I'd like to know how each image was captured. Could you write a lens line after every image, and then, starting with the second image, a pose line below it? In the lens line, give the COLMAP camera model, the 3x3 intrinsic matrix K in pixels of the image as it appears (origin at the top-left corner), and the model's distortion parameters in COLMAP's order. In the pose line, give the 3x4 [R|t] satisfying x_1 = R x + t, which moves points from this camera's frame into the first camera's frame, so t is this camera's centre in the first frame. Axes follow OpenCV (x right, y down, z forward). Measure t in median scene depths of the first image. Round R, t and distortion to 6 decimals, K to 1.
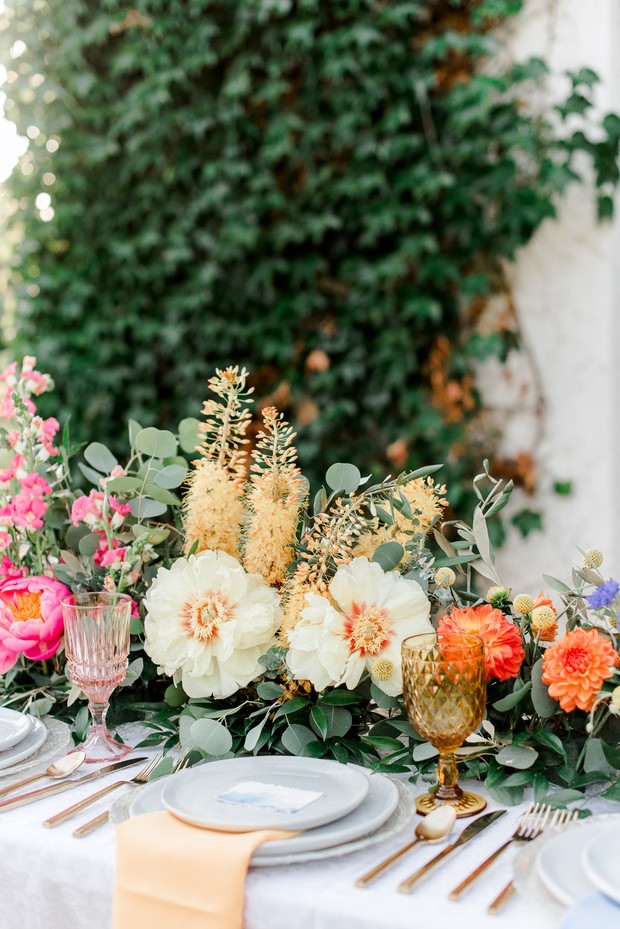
lens RADIAL K [[1432.0, 0, 310.0], [0, 1432.0, 464.5], [0, 0, 1]] dist [-0.017900, 0.131634]
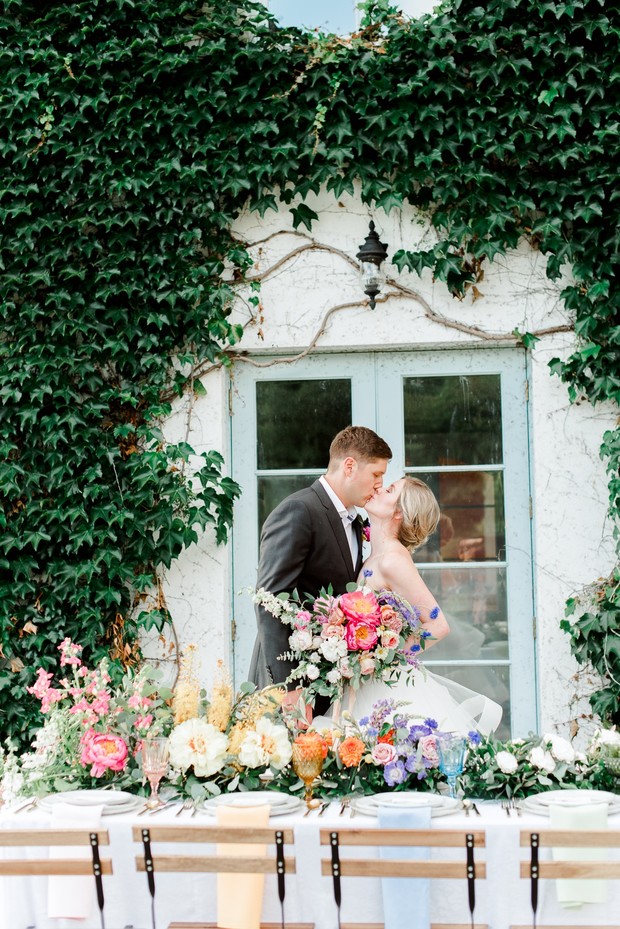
lens RADIAL K [[1432.0, 0, 310.0], [0, 1432.0, 464.5], [0, 0, 1]] dist [-0.017900, 0.131634]
pose [[0.927224, 0.044883, 0.371808, -0.303499], [0.019881, 0.985493, -0.168547, 0.017286], [-0.373979, 0.163672, 0.912881, -0.521680]]
